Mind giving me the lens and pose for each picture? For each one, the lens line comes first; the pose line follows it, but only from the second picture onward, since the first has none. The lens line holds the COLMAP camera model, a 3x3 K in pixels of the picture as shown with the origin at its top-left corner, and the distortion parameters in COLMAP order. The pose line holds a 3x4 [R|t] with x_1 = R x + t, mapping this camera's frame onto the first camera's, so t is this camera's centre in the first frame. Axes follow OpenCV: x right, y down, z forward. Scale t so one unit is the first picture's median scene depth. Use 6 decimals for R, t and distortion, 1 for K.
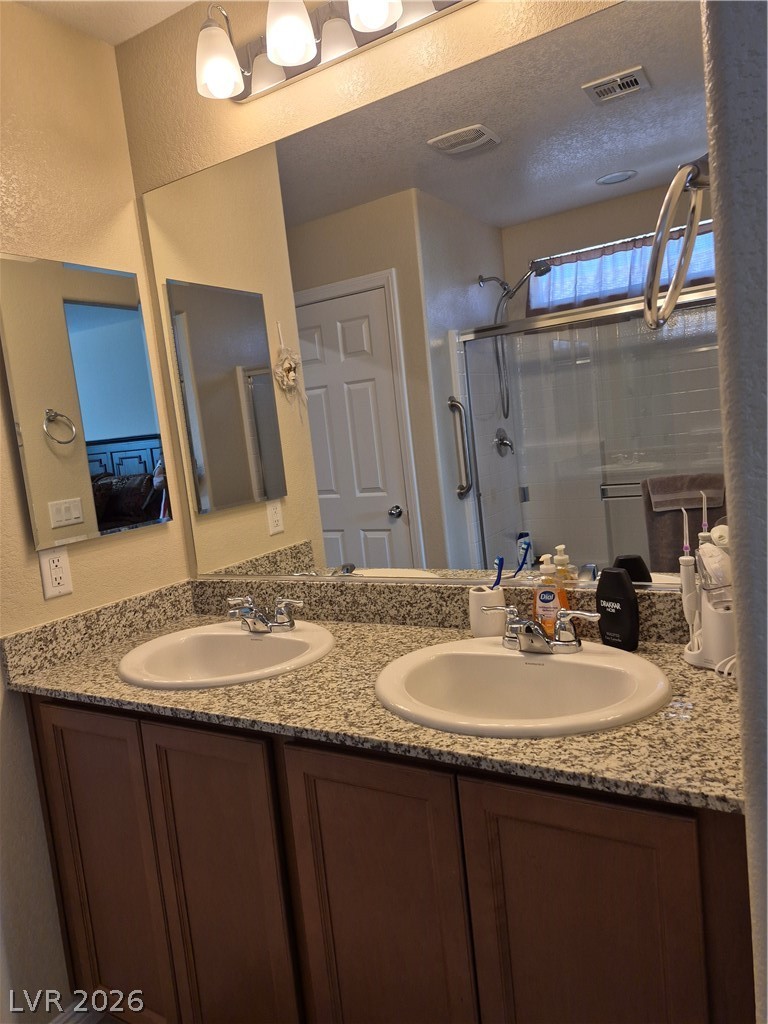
lens RADIAL K [[704.1, 0, 382.5], [0, 704.1, 505.6], [0, 0, 1]] dist [0.075004, -0.084721]
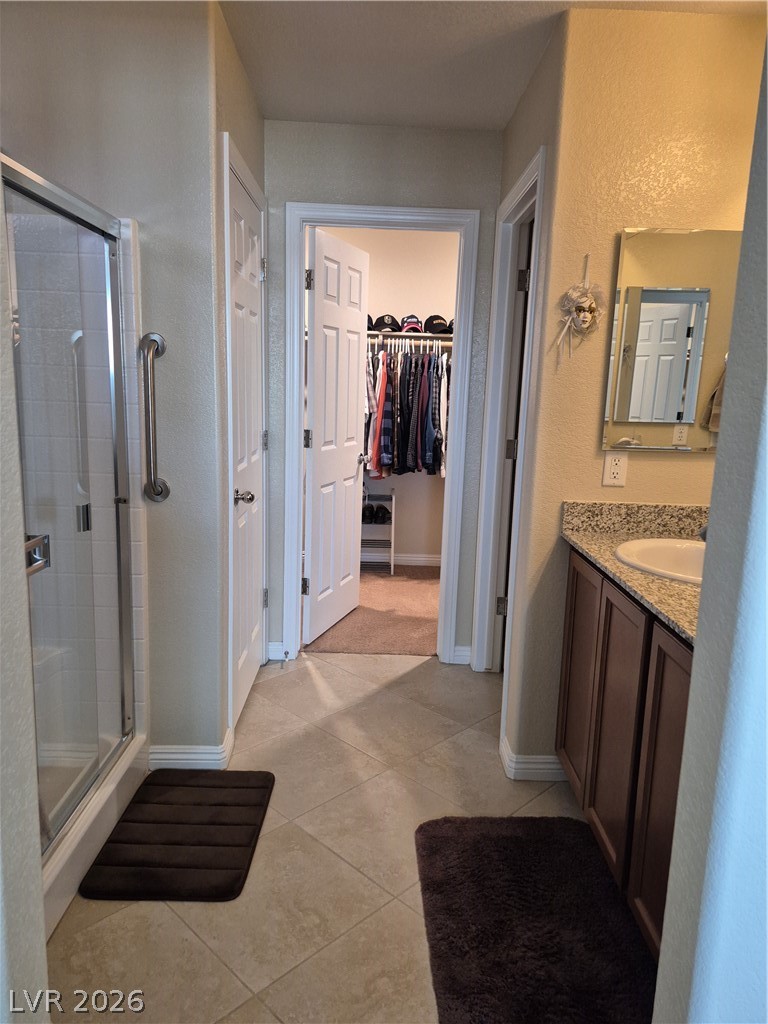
lens RADIAL K [[704.1, 0, 384.4], [0, 704.1, 513.2], [0, 0, 1]] dist [0.075004, -0.084721]
pose [[0.531291, 0.281088, -0.799199, 0.425603], [-0.178310, 0.959324, 0.218869, -0.043964], [0.828212, 0.026222, 0.559801, -0.129583]]
